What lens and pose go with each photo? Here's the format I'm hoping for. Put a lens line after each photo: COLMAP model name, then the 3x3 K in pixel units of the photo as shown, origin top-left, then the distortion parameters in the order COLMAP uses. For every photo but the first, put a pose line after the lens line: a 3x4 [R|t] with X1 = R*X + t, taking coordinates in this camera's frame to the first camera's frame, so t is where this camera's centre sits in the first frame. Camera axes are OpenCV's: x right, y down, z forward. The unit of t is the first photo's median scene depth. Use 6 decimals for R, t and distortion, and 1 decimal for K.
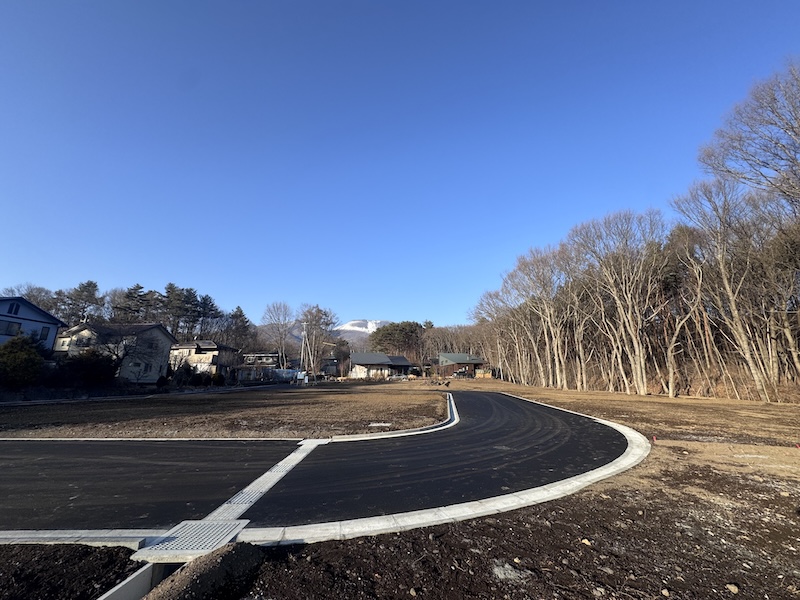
lens RADIAL K [[315.9, 0, 400.0], [0, 315.9, 300.0], [0, 0, 1]] dist [0.000808, -0.000002]
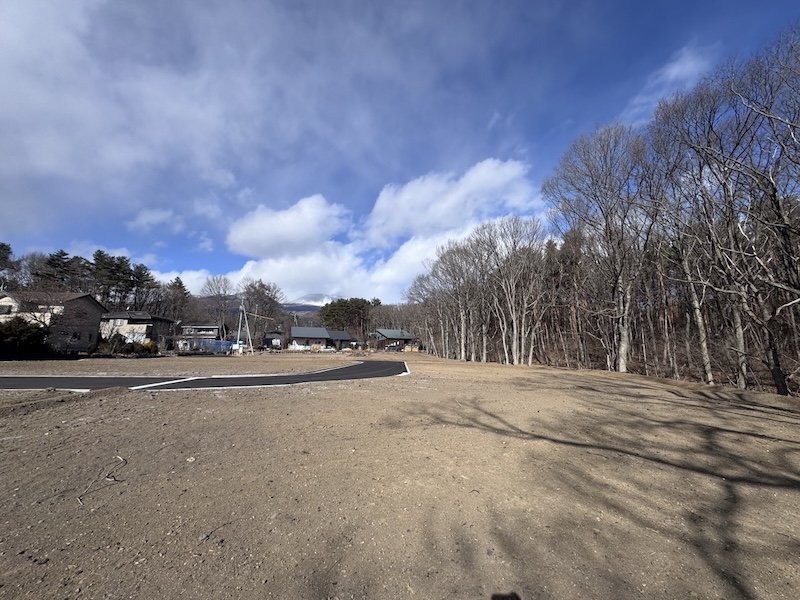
lens RADIAL K [[321.1, 0, 406.9], [0, 321.1, 297.1], [0, 0, 1]] dist [0.000252, -0.000249]
pose [[0.989764, 0.037609, 0.137670, 0.072906], [-0.046983, 0.996747, 0.065489, -0.019801], [-0.134759, -0.071287, 0.988311, -0.104391]]
